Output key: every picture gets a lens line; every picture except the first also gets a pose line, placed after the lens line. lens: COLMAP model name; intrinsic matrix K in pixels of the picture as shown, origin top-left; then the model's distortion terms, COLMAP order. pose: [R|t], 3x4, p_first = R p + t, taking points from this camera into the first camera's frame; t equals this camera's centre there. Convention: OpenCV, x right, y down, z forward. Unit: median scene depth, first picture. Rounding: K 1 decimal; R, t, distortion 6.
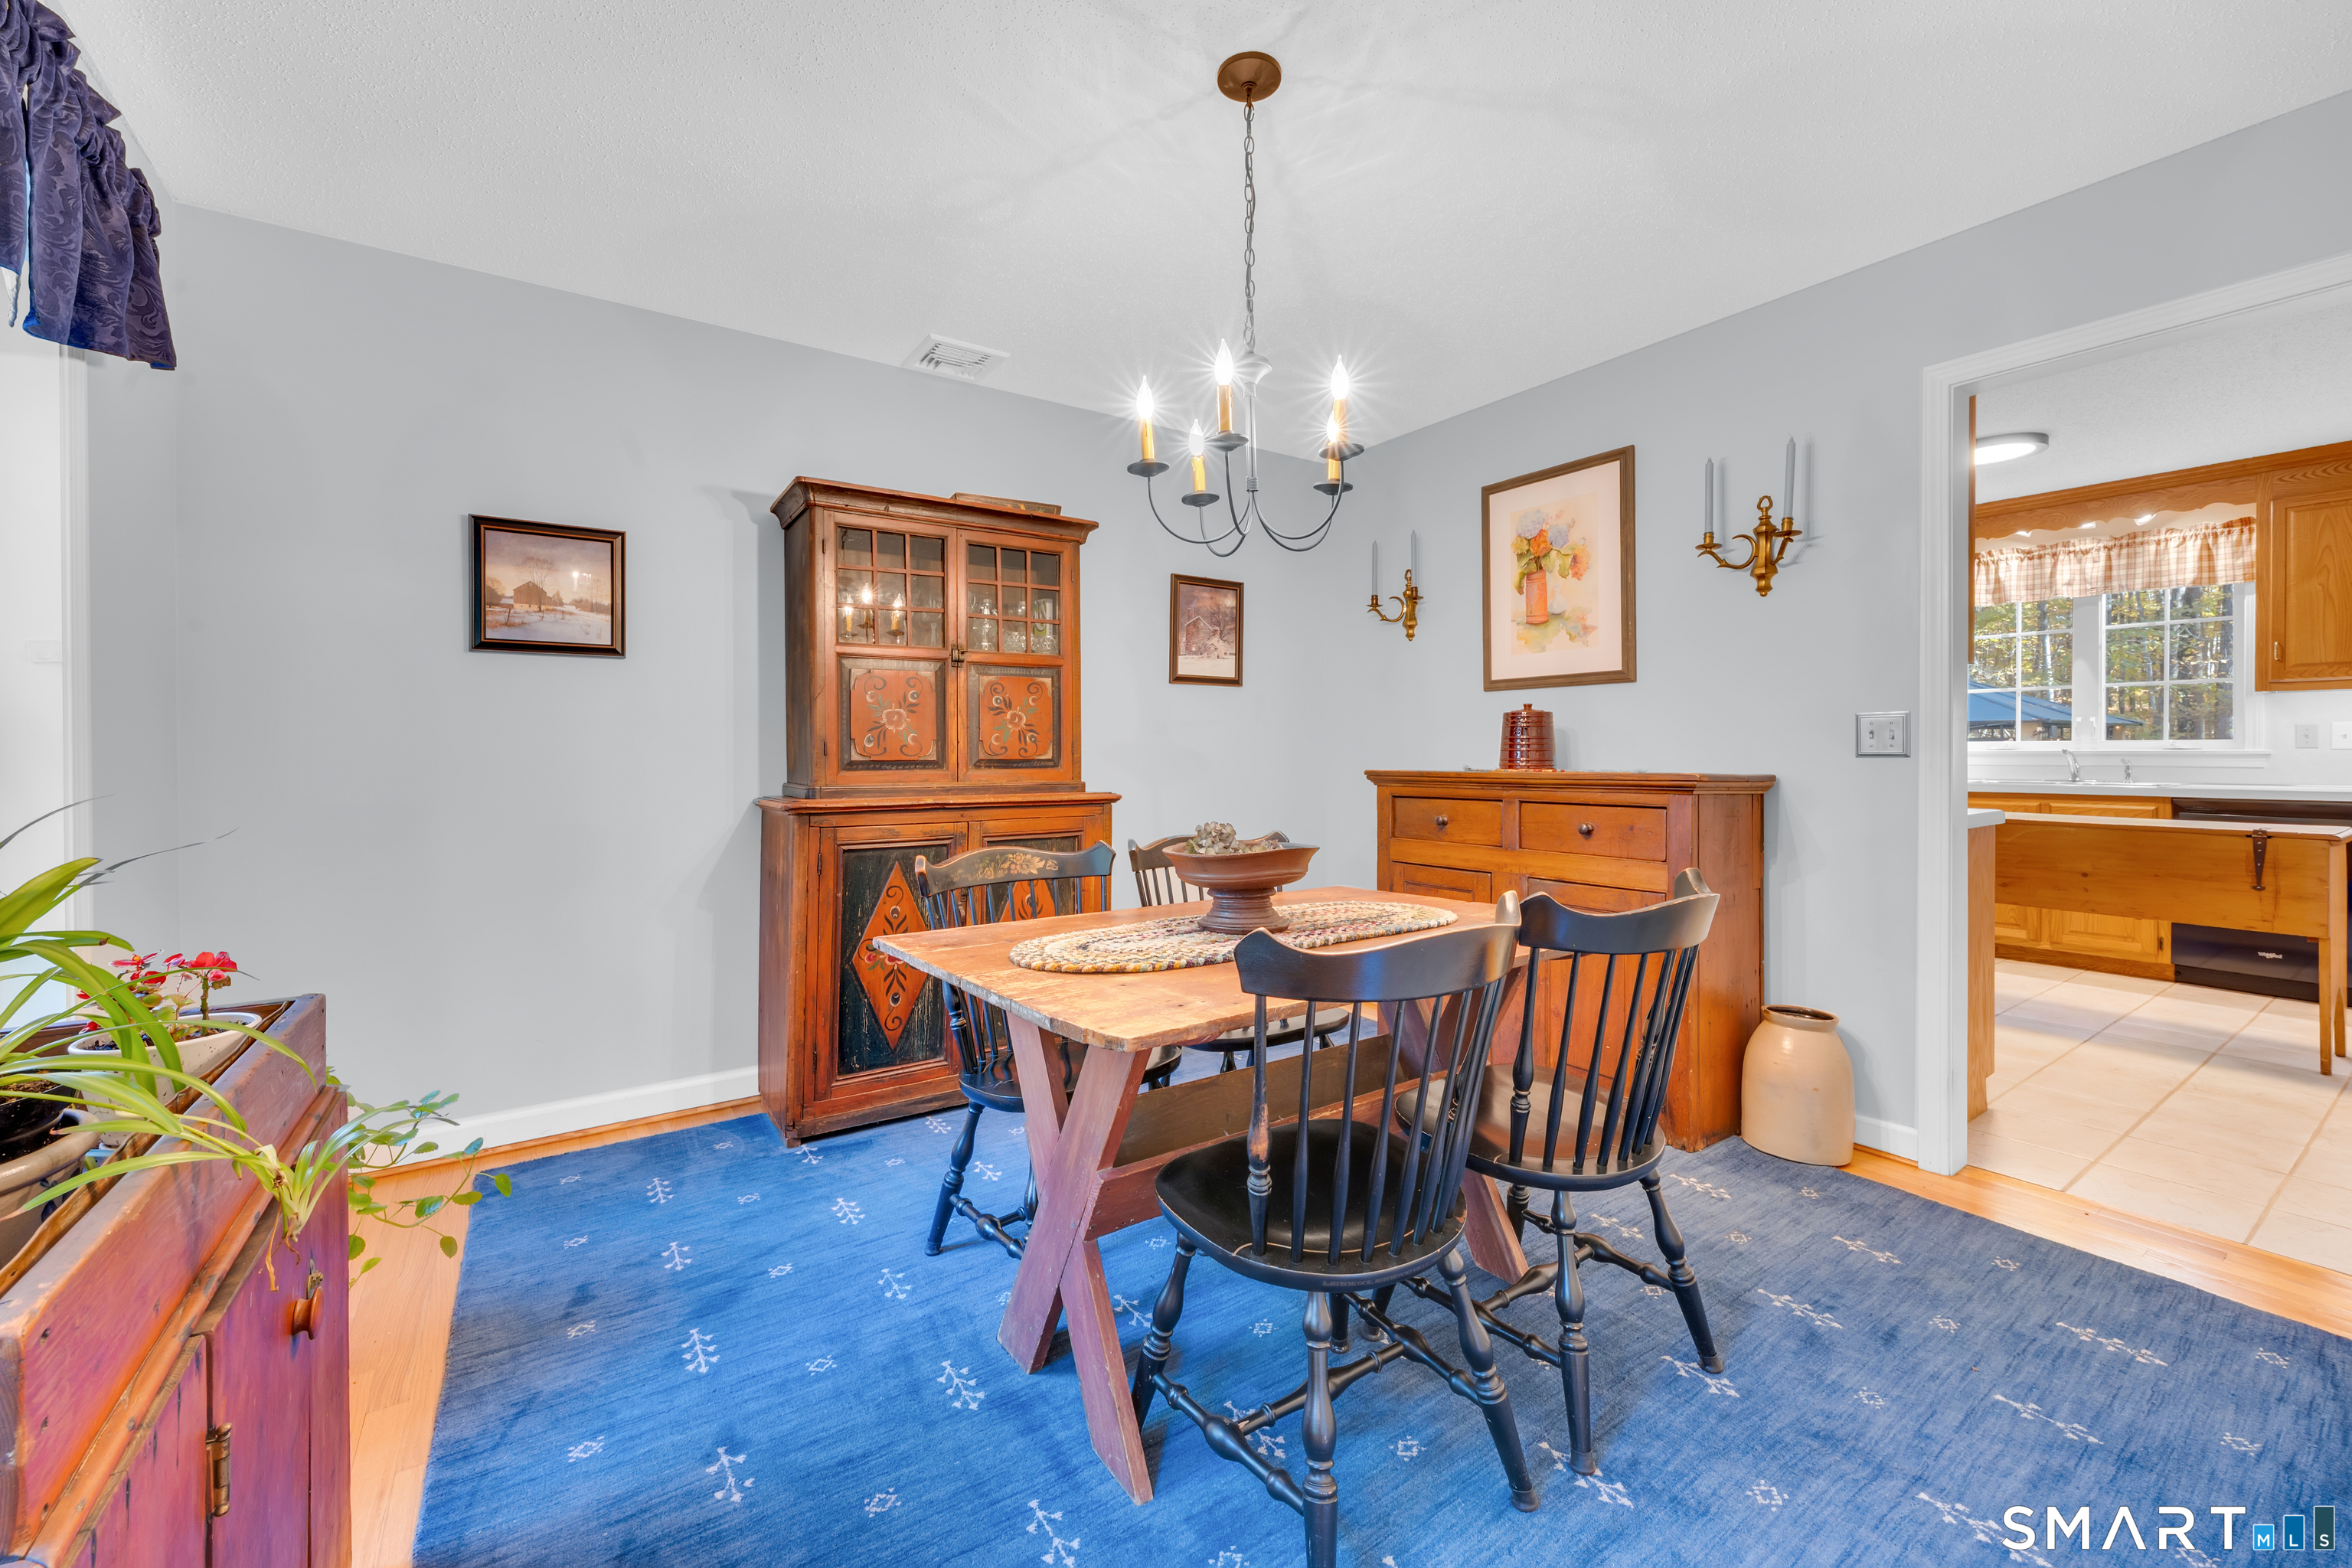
lens RADIAL K [[934.5, 0, 1179.5], [0, 934.5, 753.5], [0, 0, 1]] dist [0.005813, -0.000170]
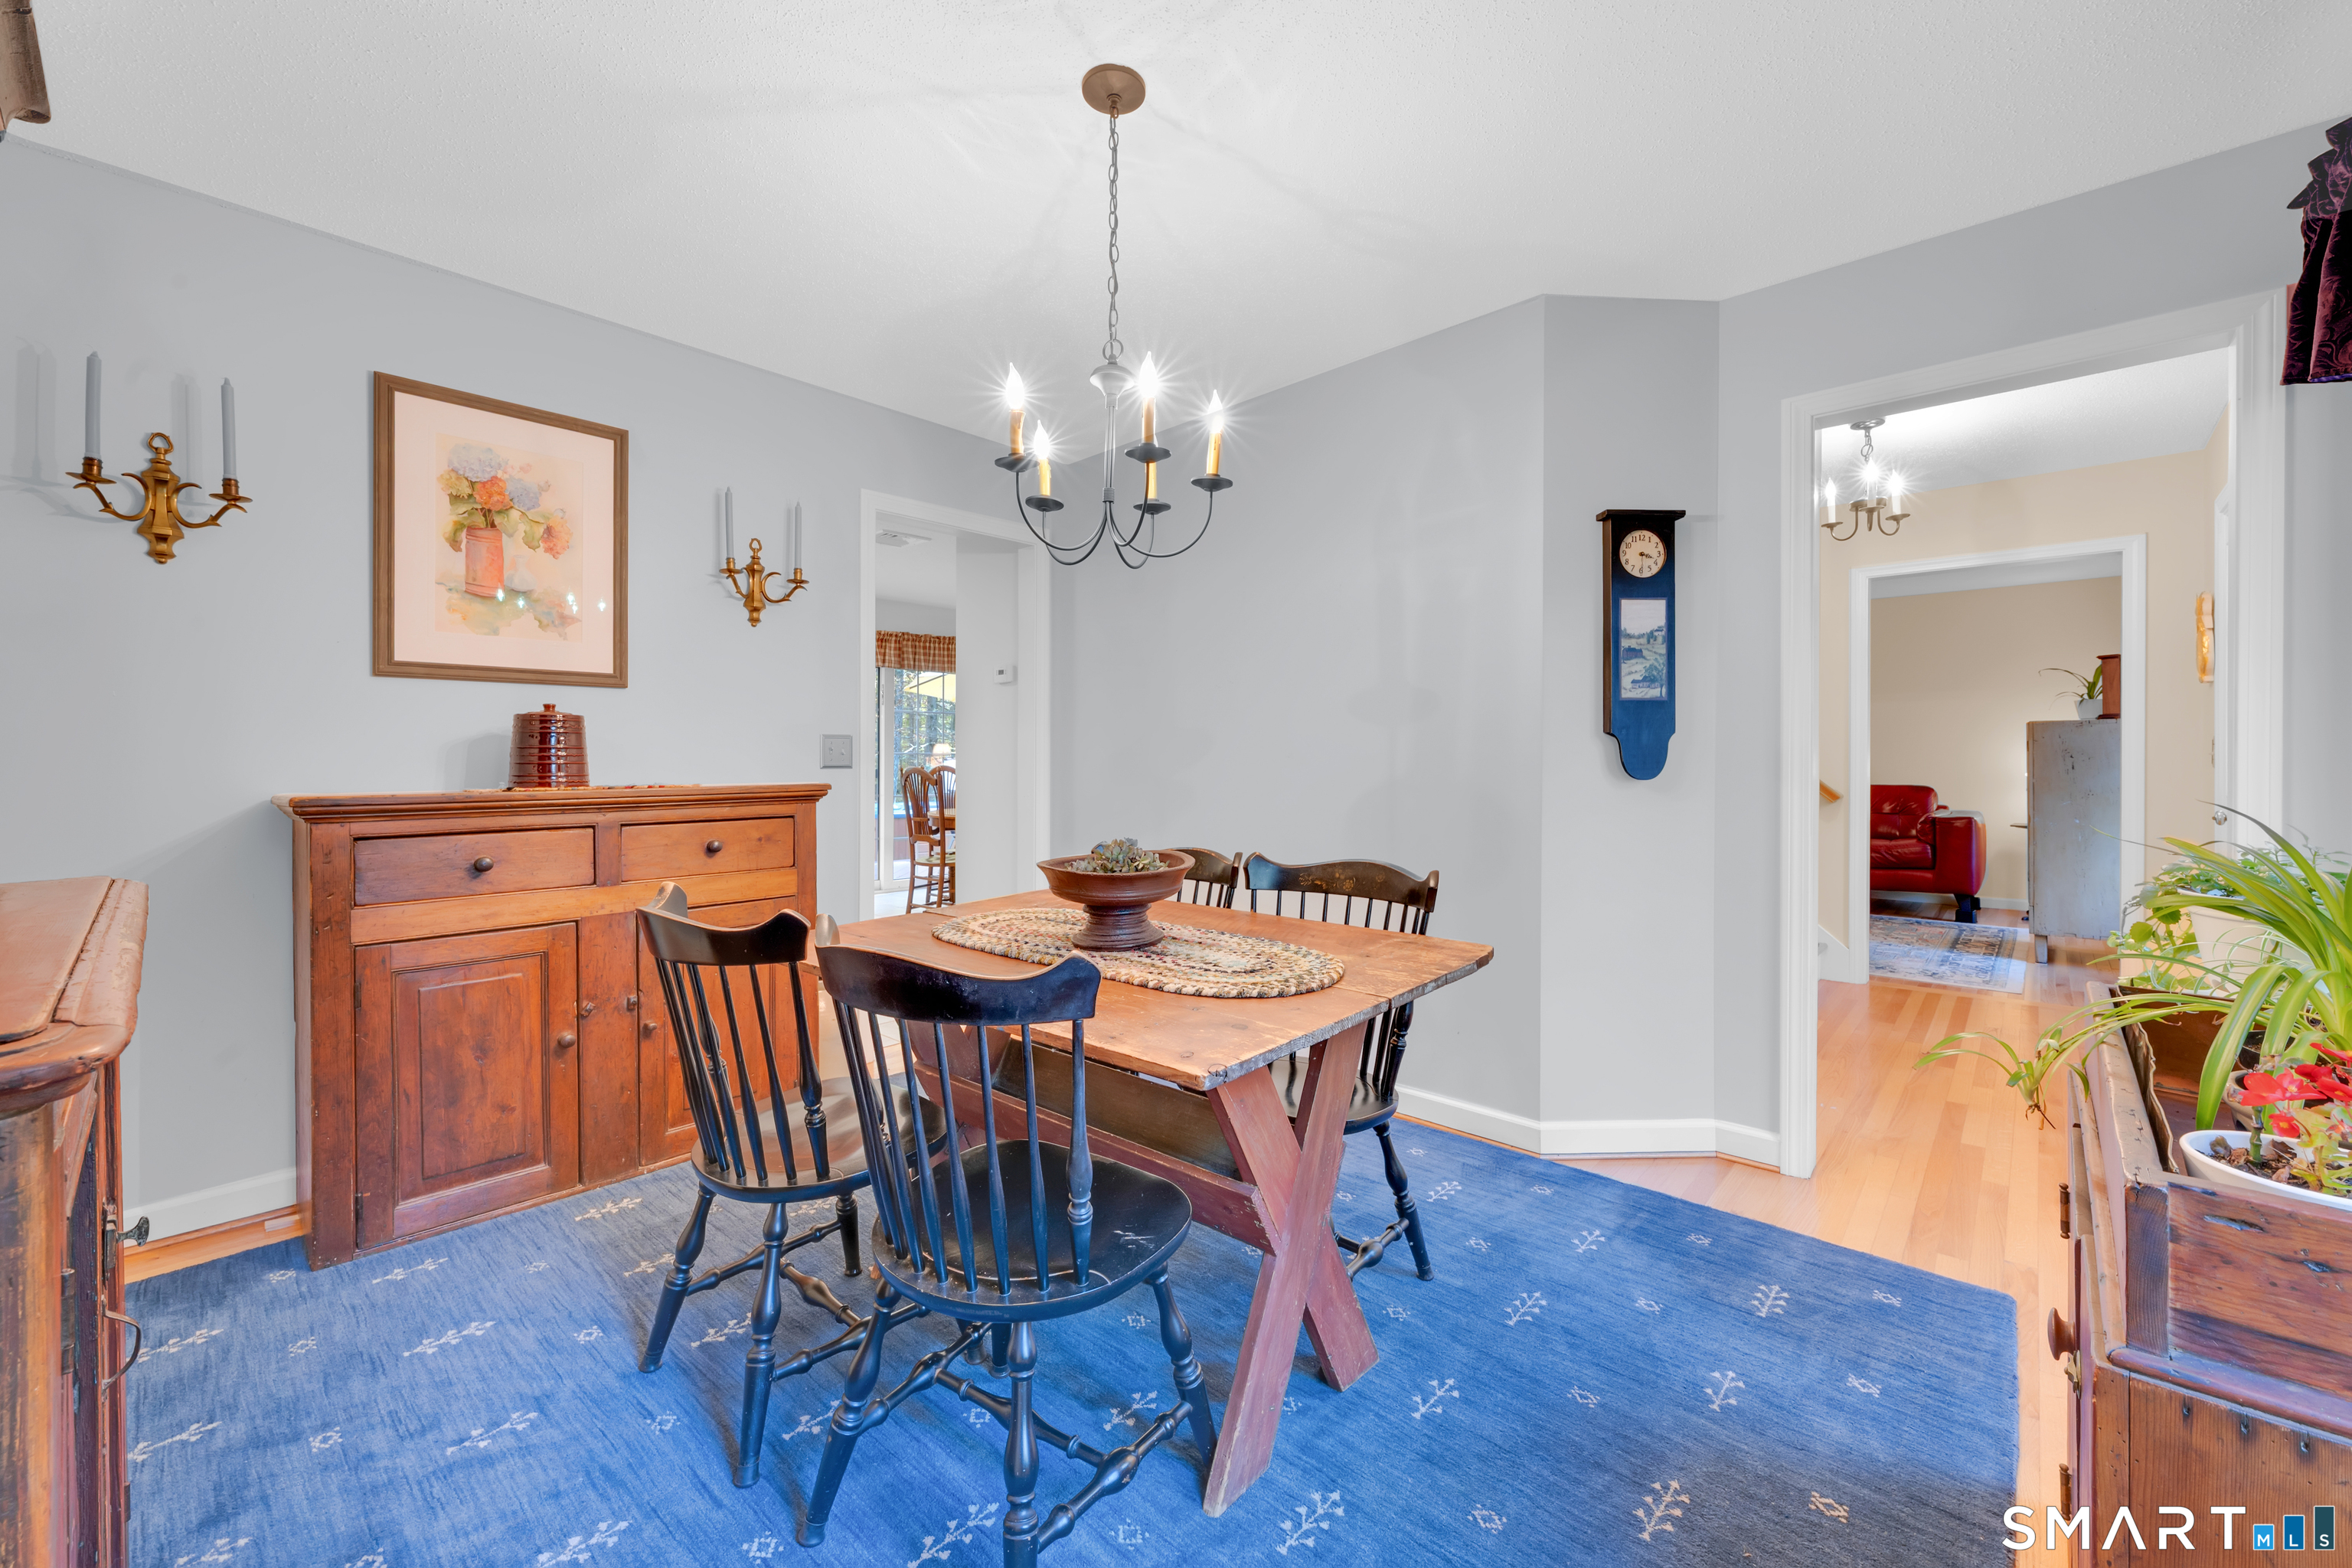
lens RADIAL K [[934.5, 0, 1184.0], [0, 934.5, 772.0], [0, 0, 1]] dist [0.005813, -0.000170]
pose [[-0.226921, -0.001871, 0.973911, -0.506291], [0.012578, 0.999909, 0.004852, 0.006970], [-0.973832, 0.013351, -0.226877, 0.646364]]
